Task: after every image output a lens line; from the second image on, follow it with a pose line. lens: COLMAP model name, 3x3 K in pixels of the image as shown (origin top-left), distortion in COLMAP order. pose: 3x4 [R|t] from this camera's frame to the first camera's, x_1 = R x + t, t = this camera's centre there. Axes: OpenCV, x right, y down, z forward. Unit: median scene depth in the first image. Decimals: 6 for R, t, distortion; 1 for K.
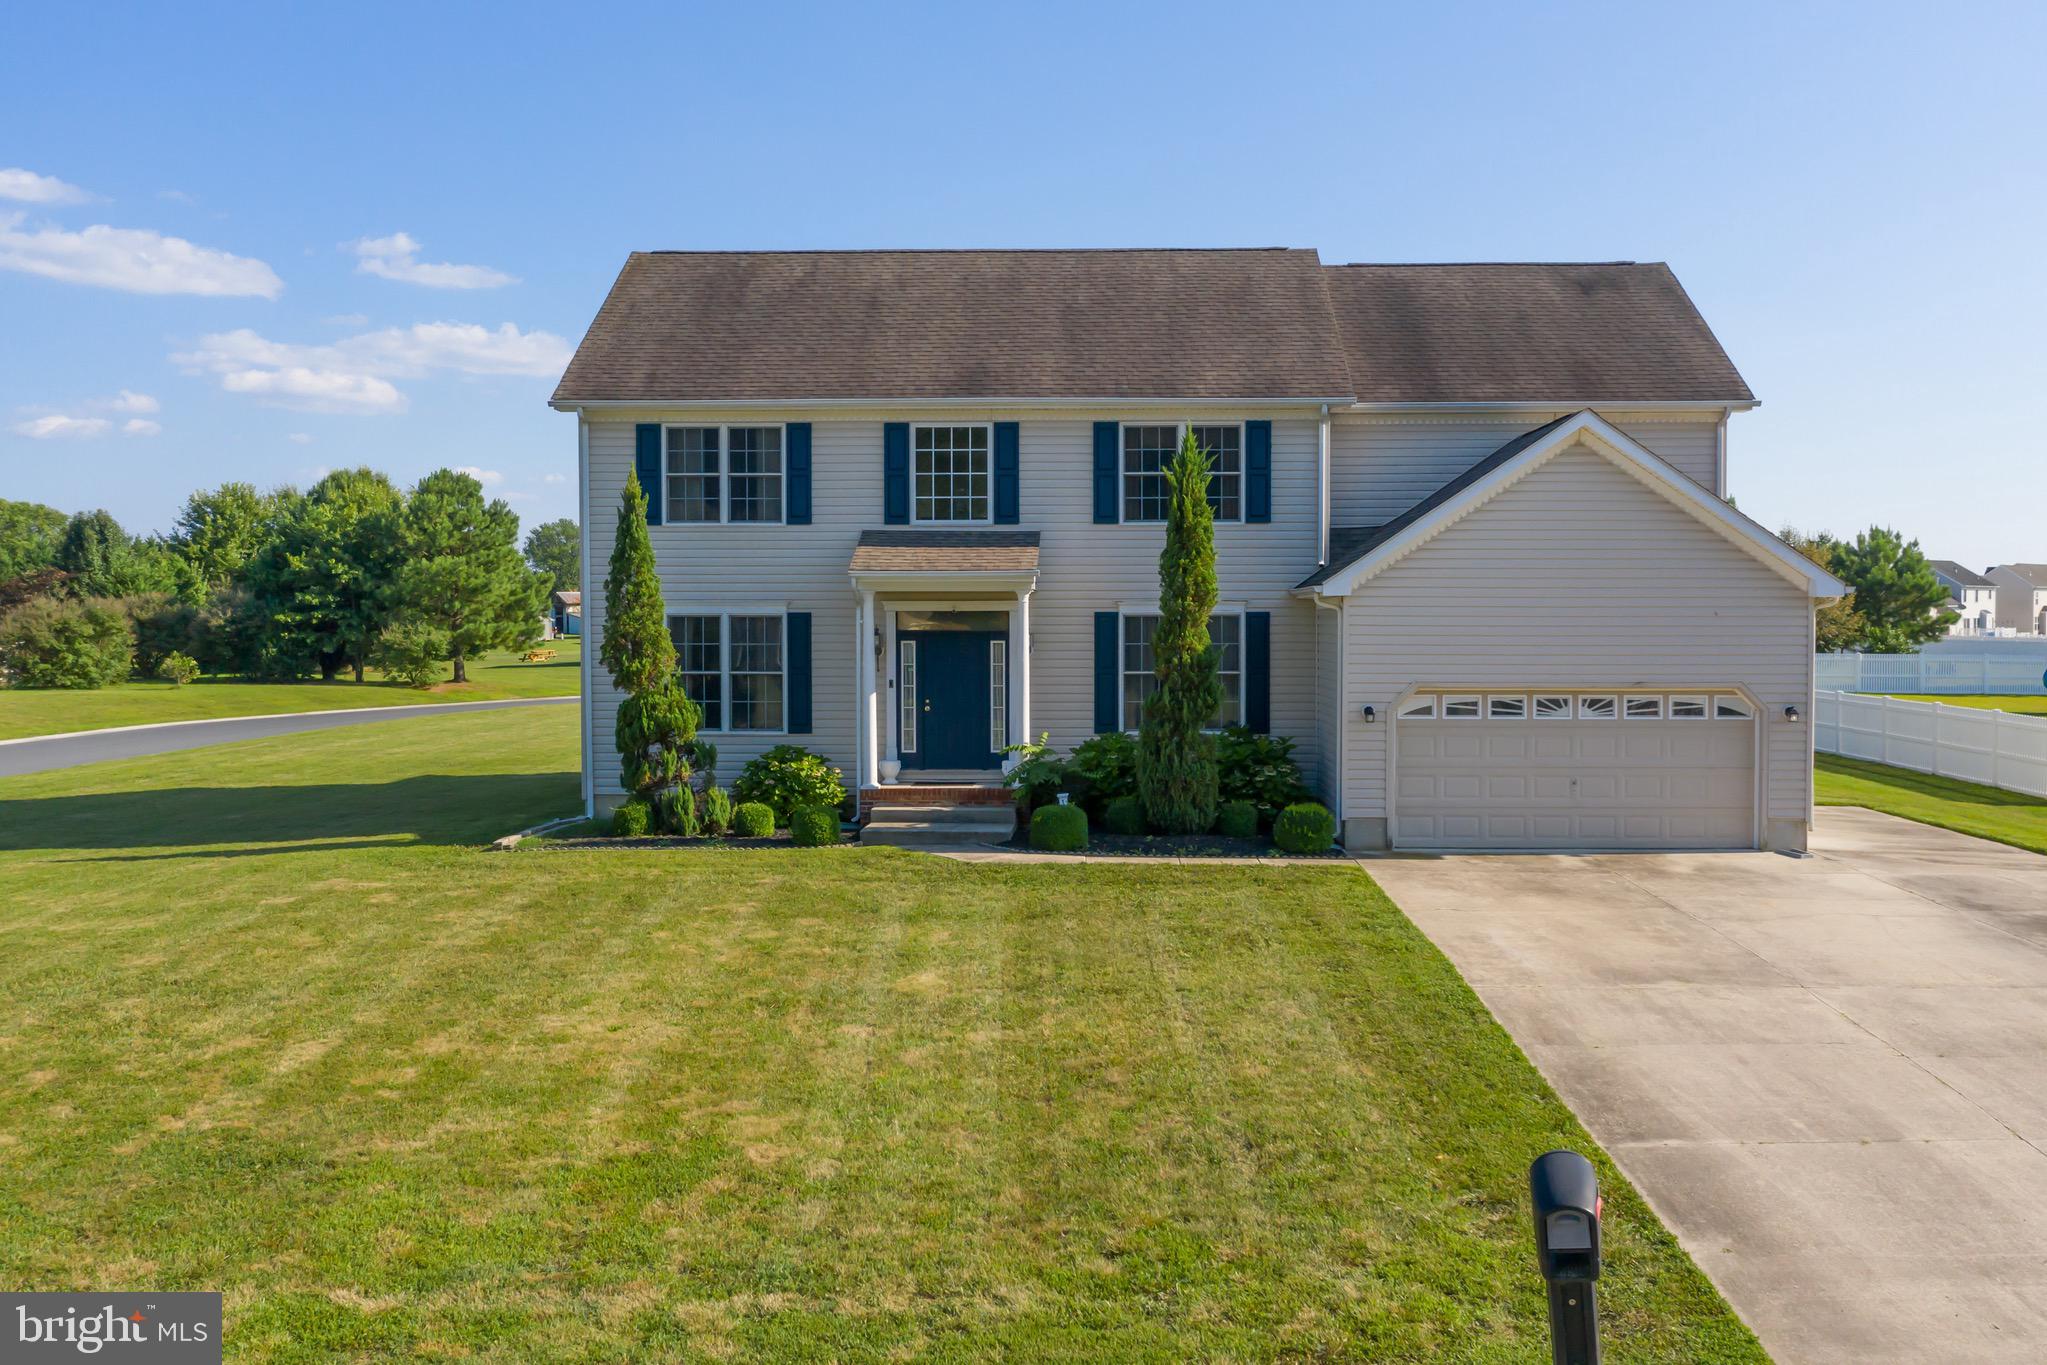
lens RADIAL K [[1795.6, 0, 1051.6], [0, 1795.6, 660.2], [0, 0, 1]] dist [-0.010614, -0.021360]
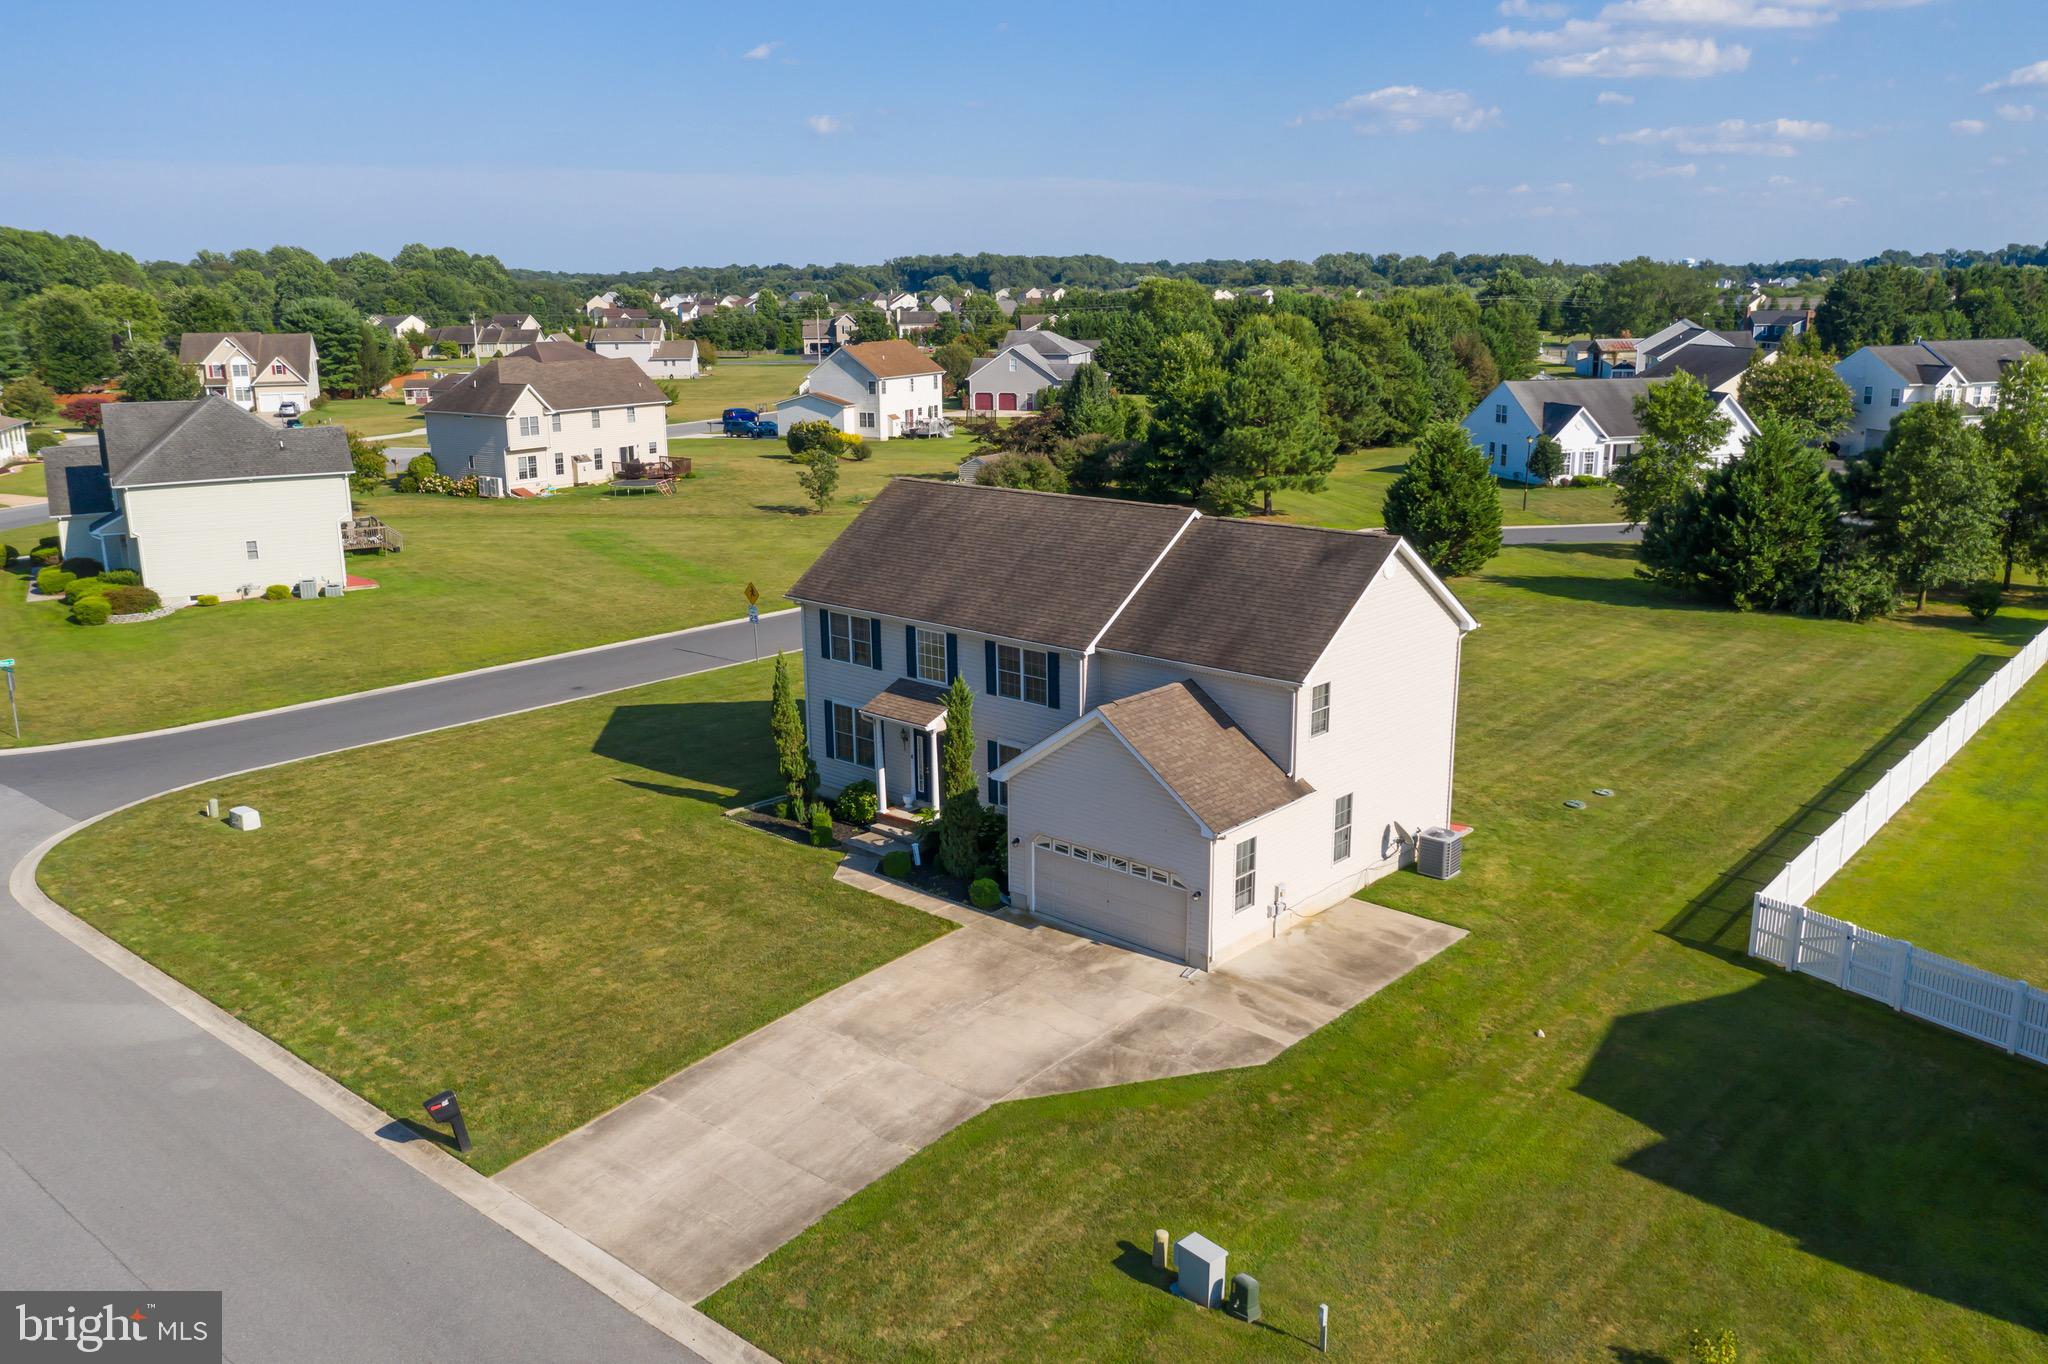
lens RADIAL K [[1630.7, 0, 1002.4], [0, 1630.7, 677.2], [0, 0, 1]] dist [-0.014831, 0.009839]
pose [[0.749011, 0.149560, -0.645457, 1.117170], [-0.003839, 0.975153, 0.221499, -0.464652], [0.662547, -0.163428, 0.730974, -0.210119]]
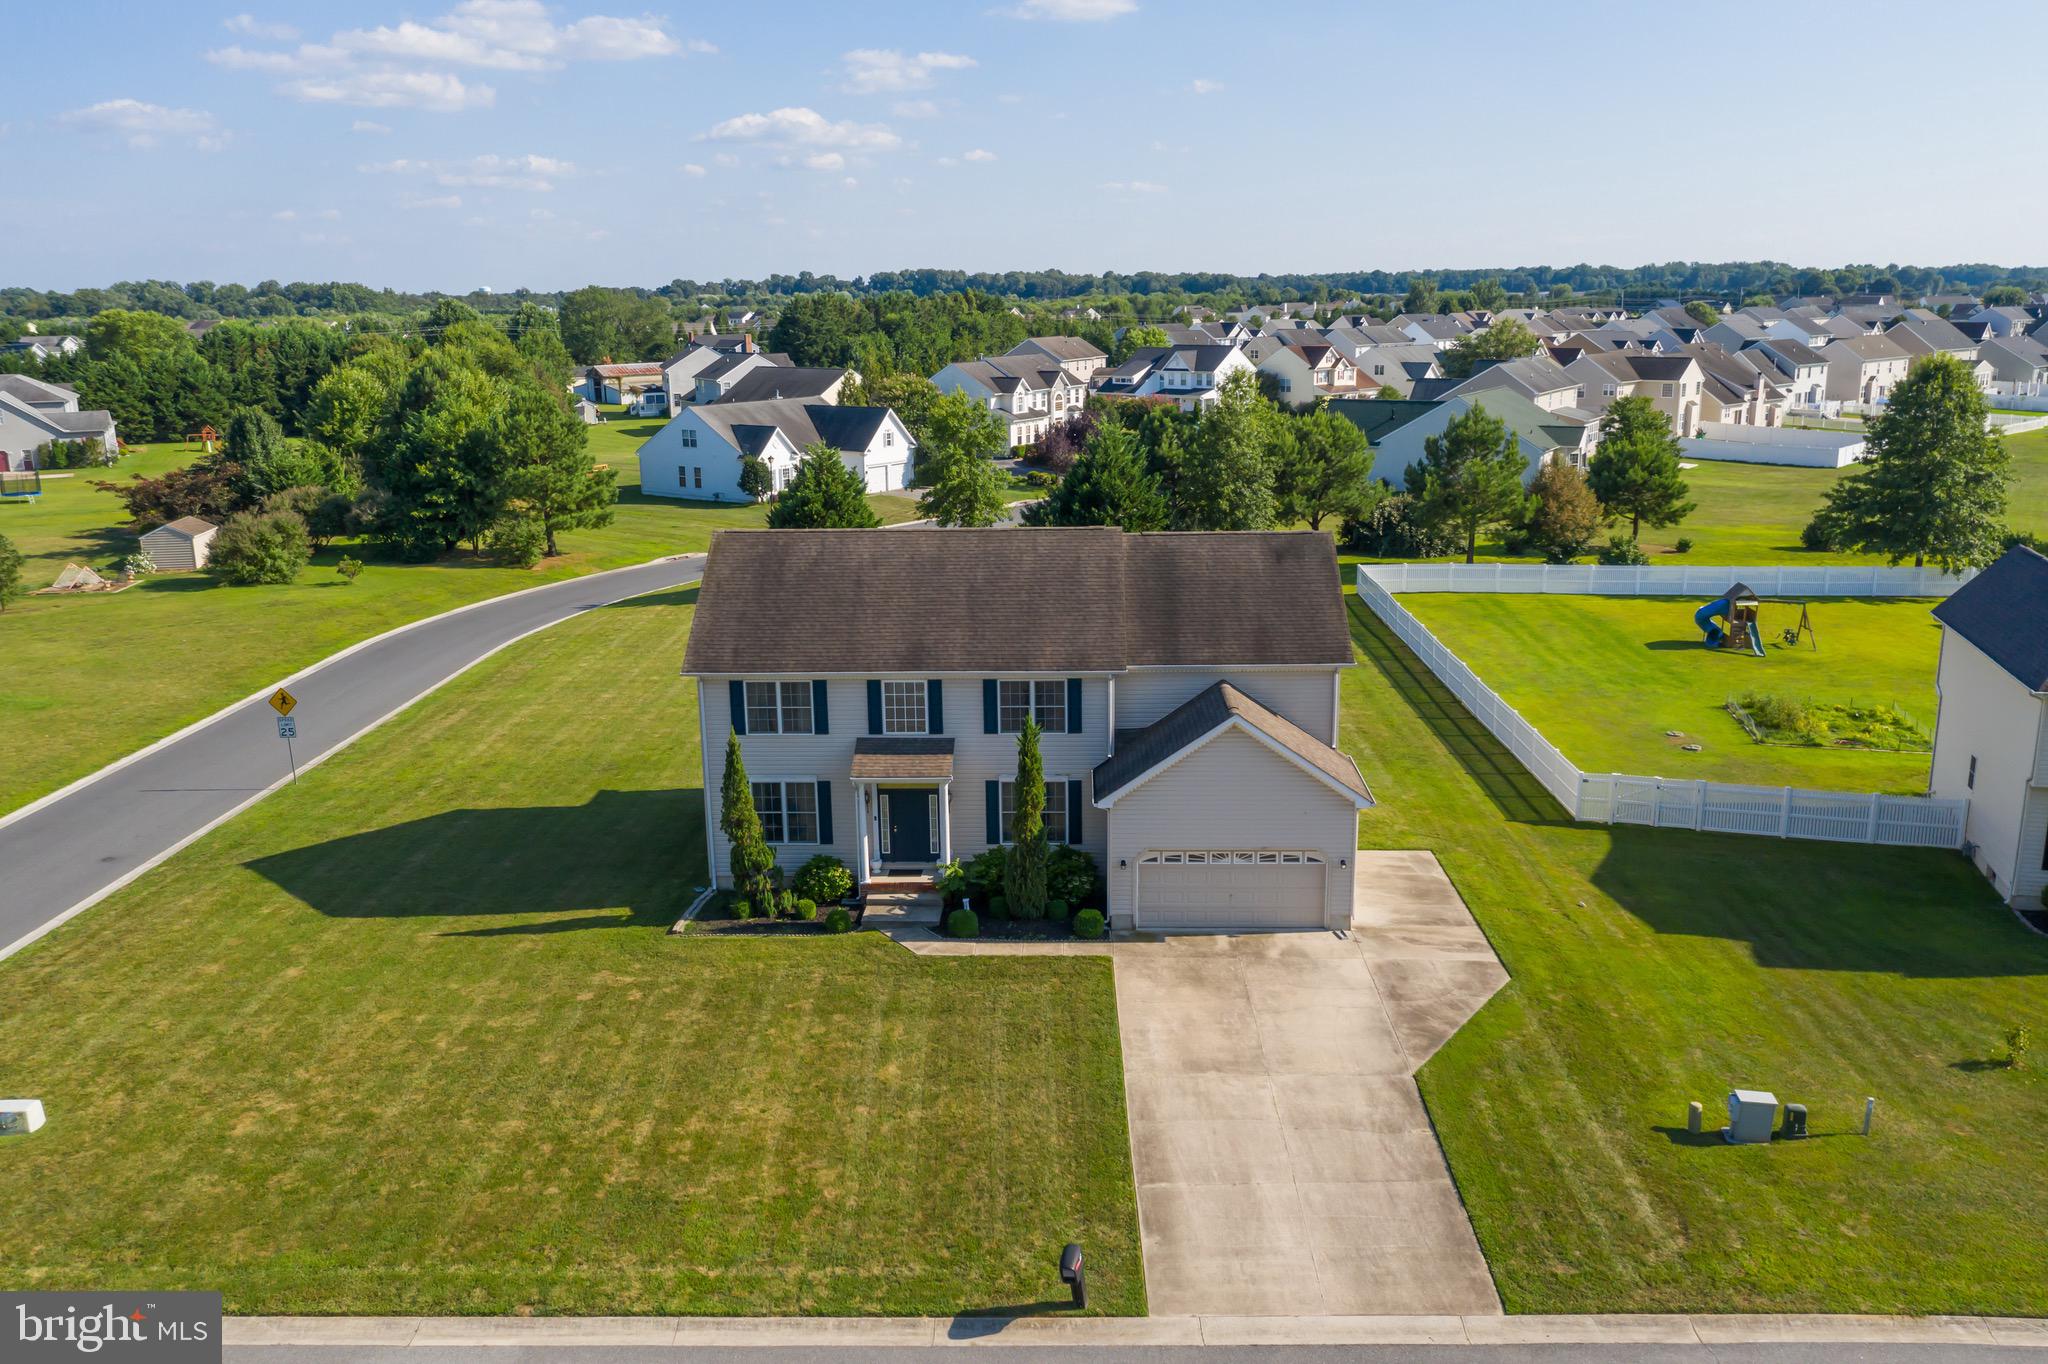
lens RADIAL K [[1630.7, 0, 1009.6], [0, 1630.7, 683.8], [0, 0, 1]] dist [-0.014831, 0.009839]
pose [[0.999831, -0.008858, -0.016100, 0.076193], [0.012076, 0.977124, 0.212326, -0.475602], [0.013851, -0.212485, 0.977066, -0.596729]]
